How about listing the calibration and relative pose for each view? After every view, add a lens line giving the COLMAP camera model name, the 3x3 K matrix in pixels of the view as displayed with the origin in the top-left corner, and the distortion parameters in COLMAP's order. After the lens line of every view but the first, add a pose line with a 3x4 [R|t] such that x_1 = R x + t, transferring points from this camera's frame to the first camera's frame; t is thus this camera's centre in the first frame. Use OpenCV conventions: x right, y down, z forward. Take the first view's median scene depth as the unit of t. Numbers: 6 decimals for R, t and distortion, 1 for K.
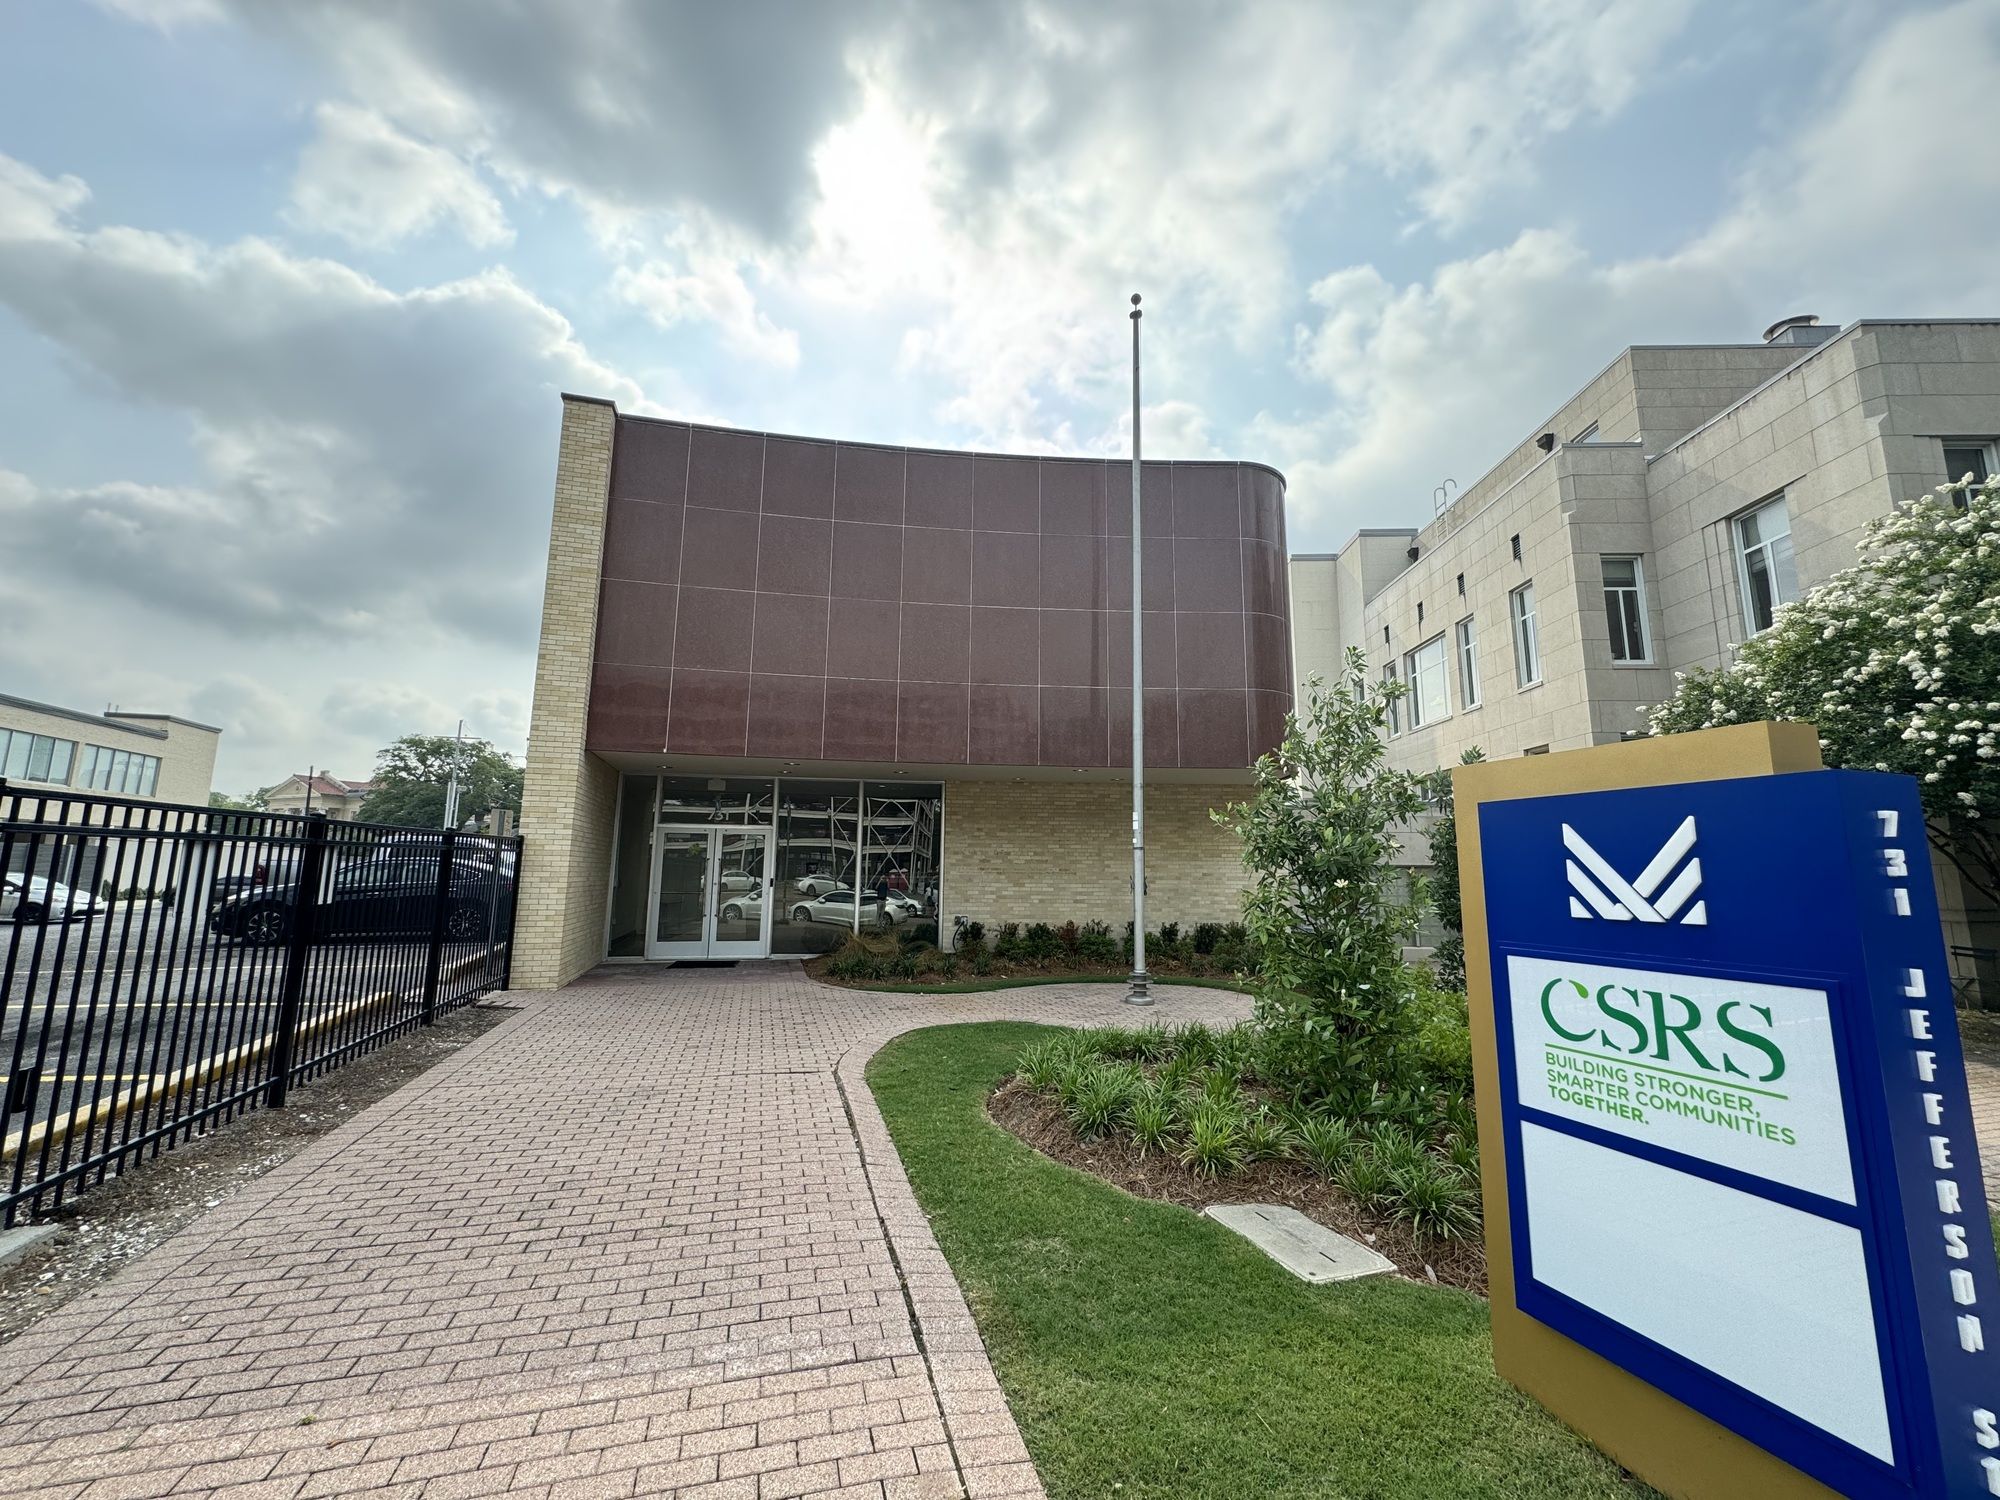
lens RADIAL K [[795.4, 0, 1004.9], [0, 795.4, 742.4], [0, 0, 1]] dist [-0.000824, -0.000036]
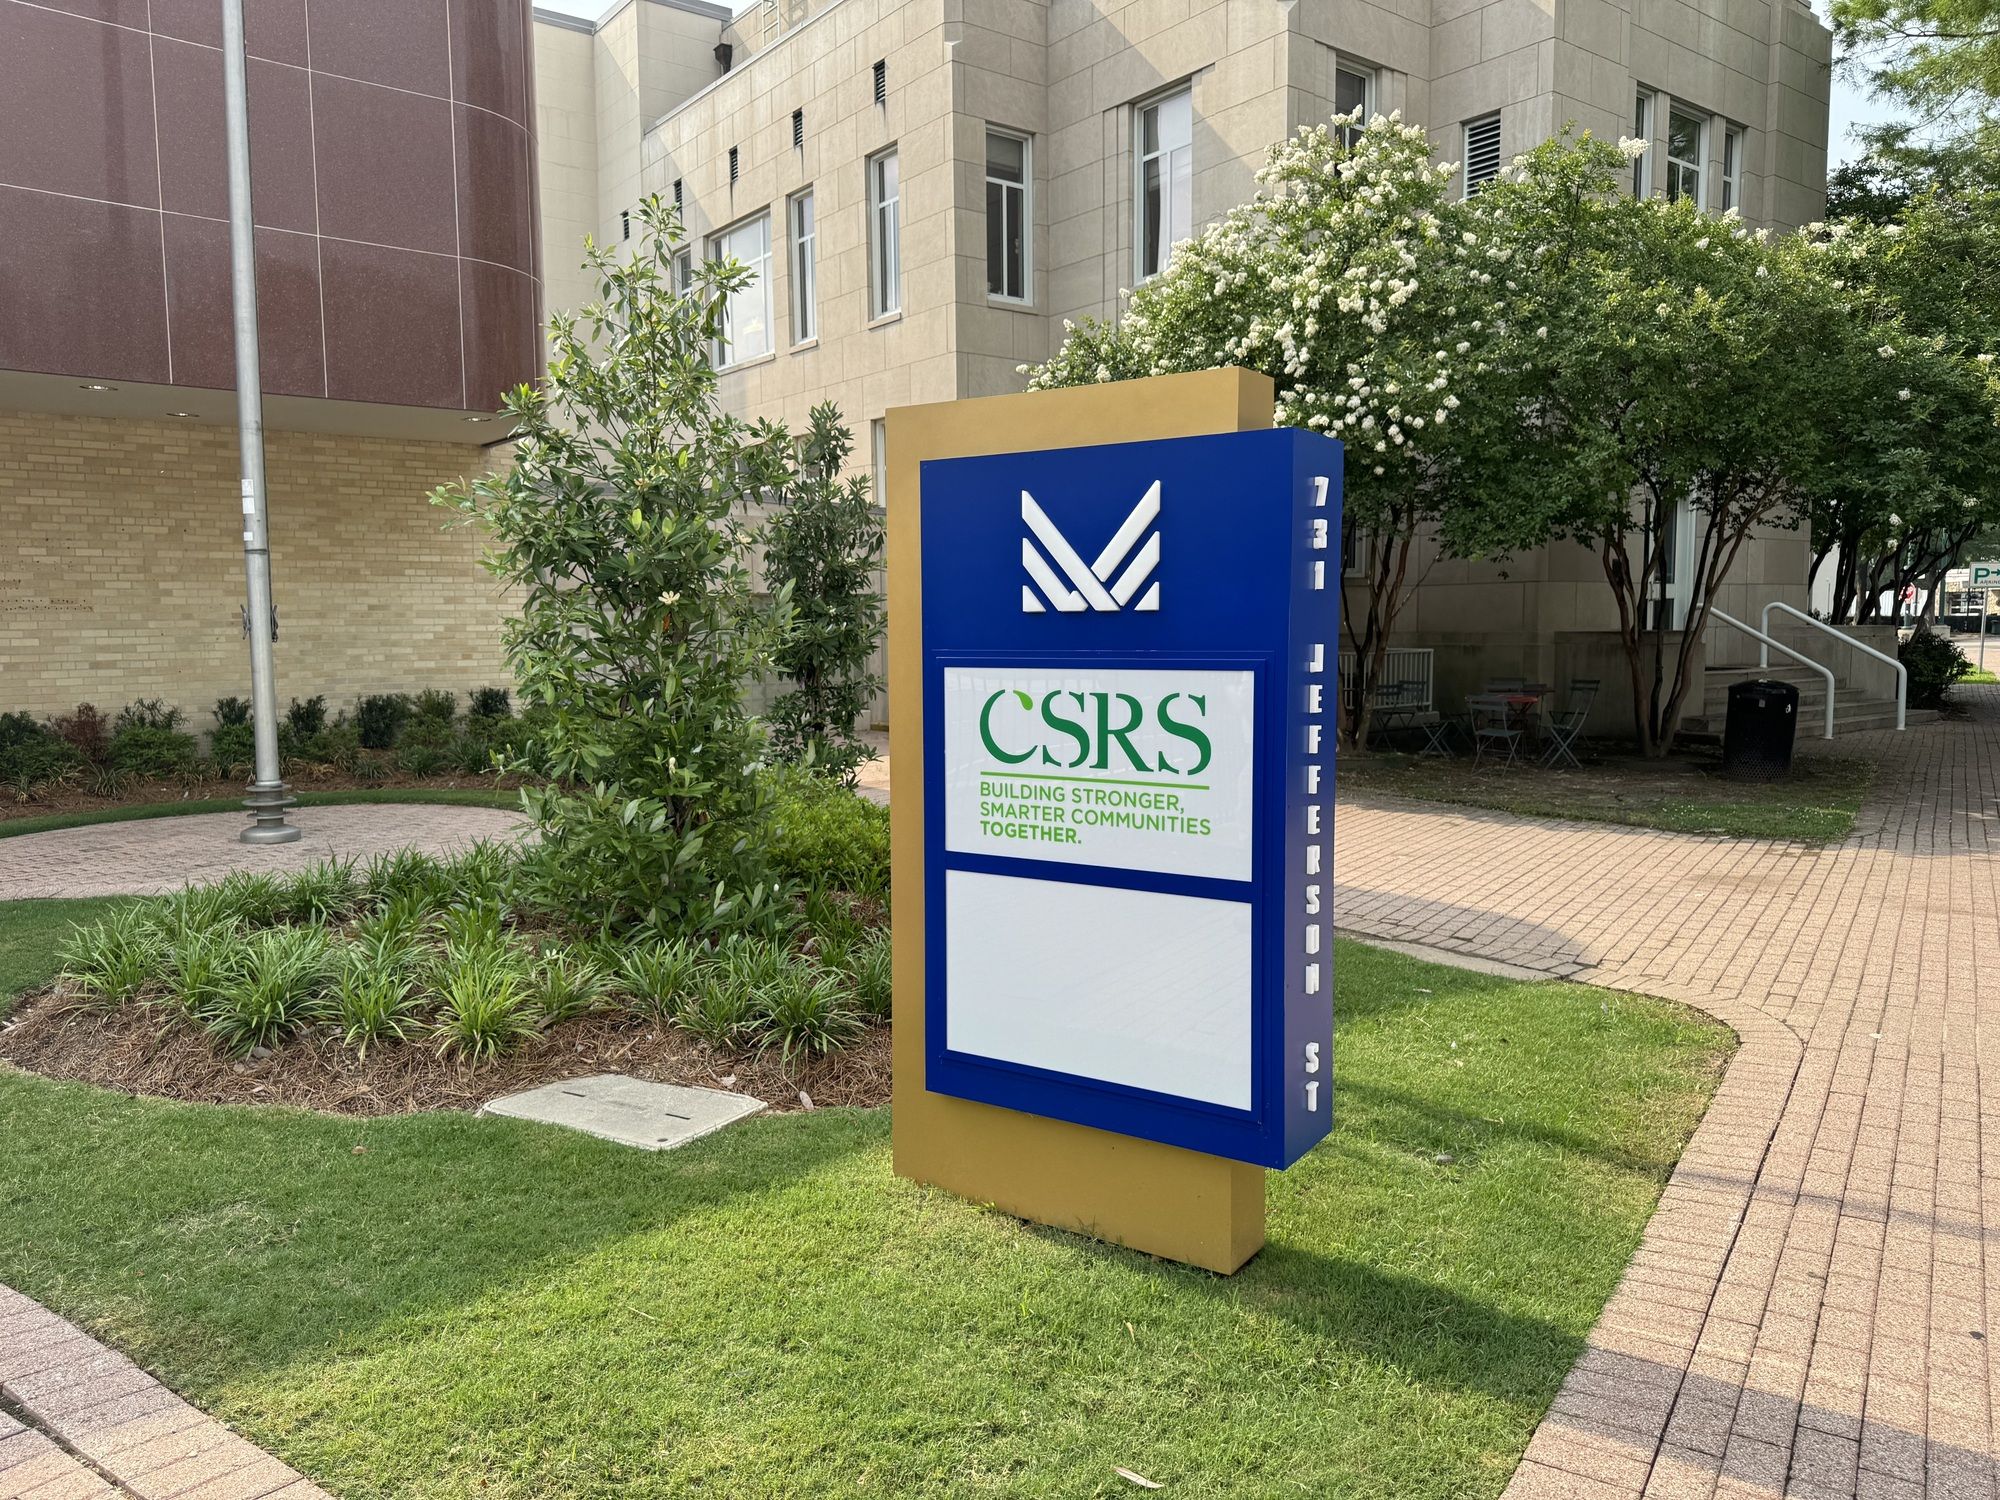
lens RADIAL K [[1428.6, 0, 1000.0], [0, 1428.6, 750.0], [0, 0, 1]] dist [0.068383, -0.098355]
pose [[0.767899, -0.074680, 0.636203, -0.128296], [-0.085084, 0.972490, 0.216852, 0.030223], [-0.634895, -0.220651, 0.740420, -0.035933]]
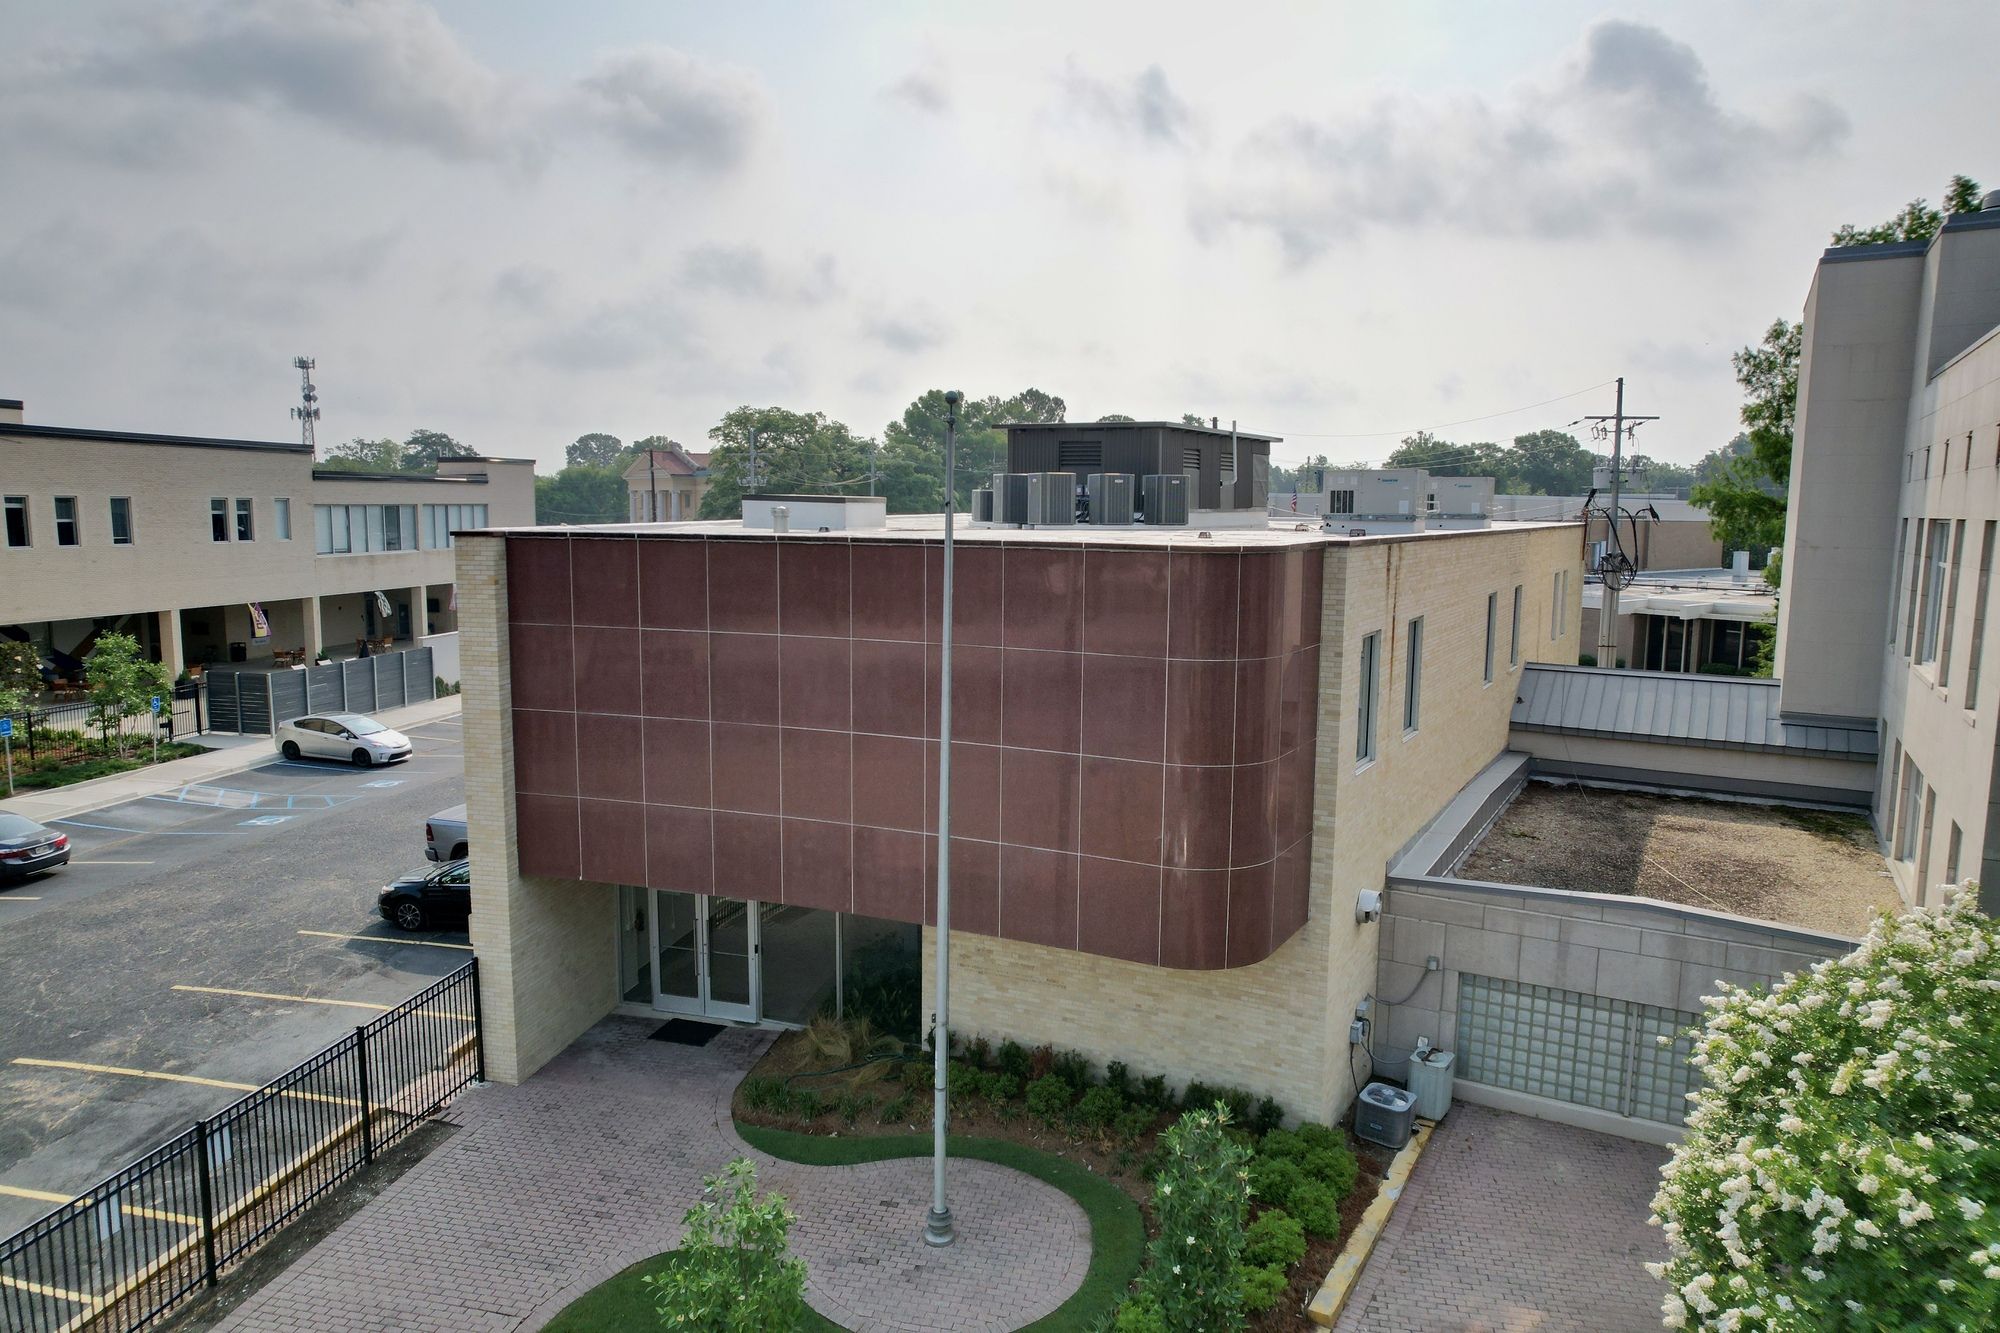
lens RADIAL K [[1272.4, 0, 1001.5], [0, 1272.4, 661.5], [0, 0, 1]] dist [-0.077147, 0.069912]
pose [[0.880082, 0.057772, -0.471294, 1.554351], [0.075758, 0.962770, 0.259488, -1.240707], [0.468740, -0.264075, 0.842940, -0.085535]]
